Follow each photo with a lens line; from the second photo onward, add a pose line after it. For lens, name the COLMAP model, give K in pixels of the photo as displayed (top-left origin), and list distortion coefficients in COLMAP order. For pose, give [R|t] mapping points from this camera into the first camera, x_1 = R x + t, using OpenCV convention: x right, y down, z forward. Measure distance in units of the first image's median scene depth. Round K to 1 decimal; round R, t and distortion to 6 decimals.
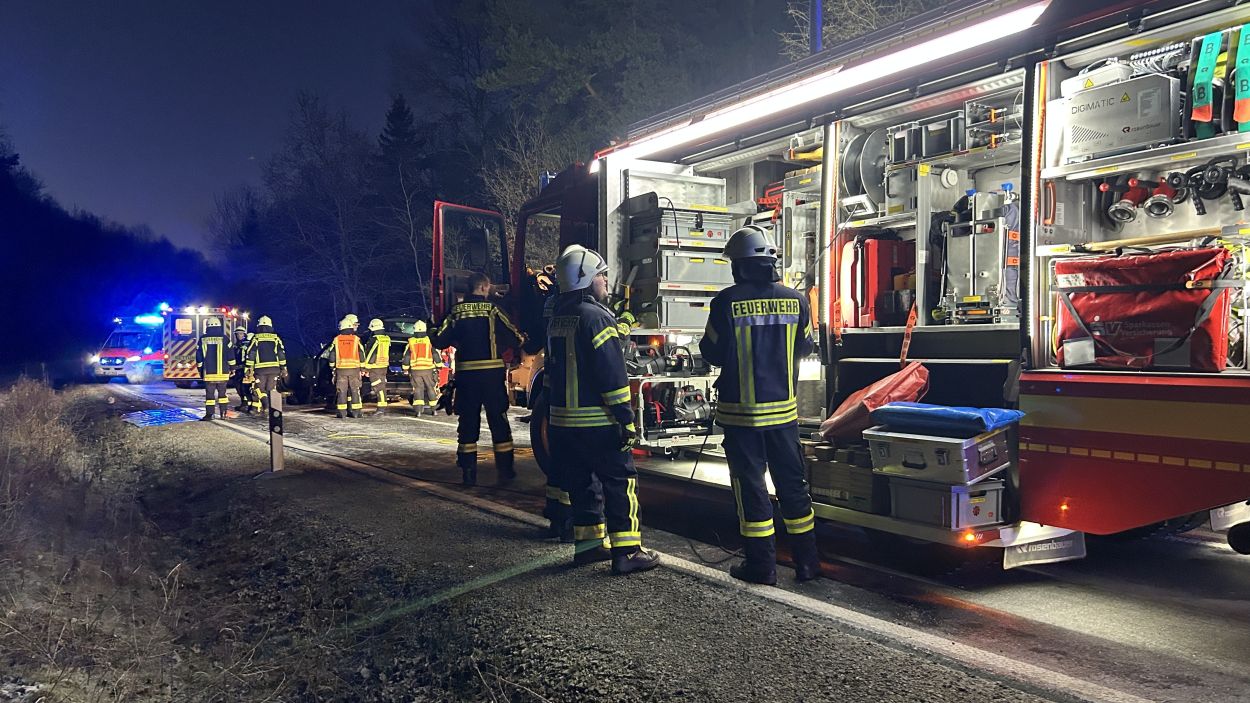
lens RADIAL K [[942.8, 0, 626.2], [0, 942.8, 358.4], [0, 0, 1]] dist [0.041774, -0.045827]
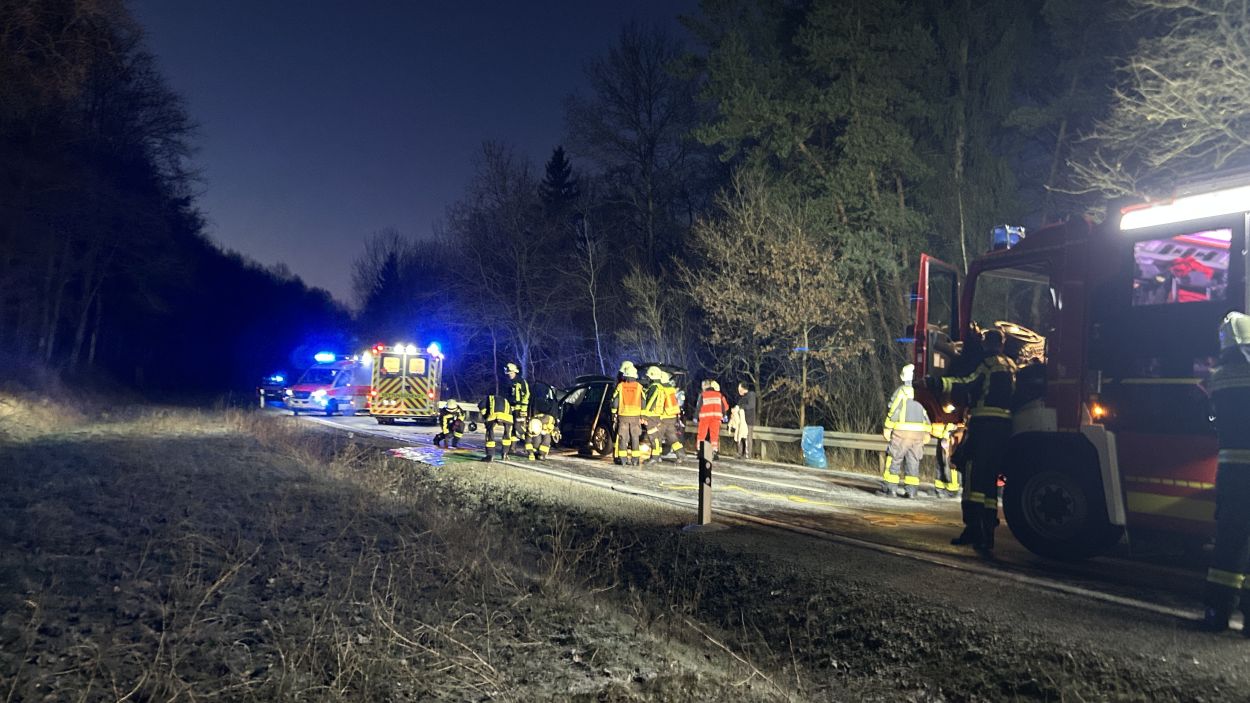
lens RADIAL K [[942.8, 0, 627.4], [0, 942.8, 349.8], [0, 0, 1]] dist [0.041774, -0.045827]
pose [[0.993859, 0.037531, -0.104090, -0.105845], [-0.043957, 0.997222, -0.060138, 0.000593], [0.101544, 0.064344, 0.992748, 0.004433]]
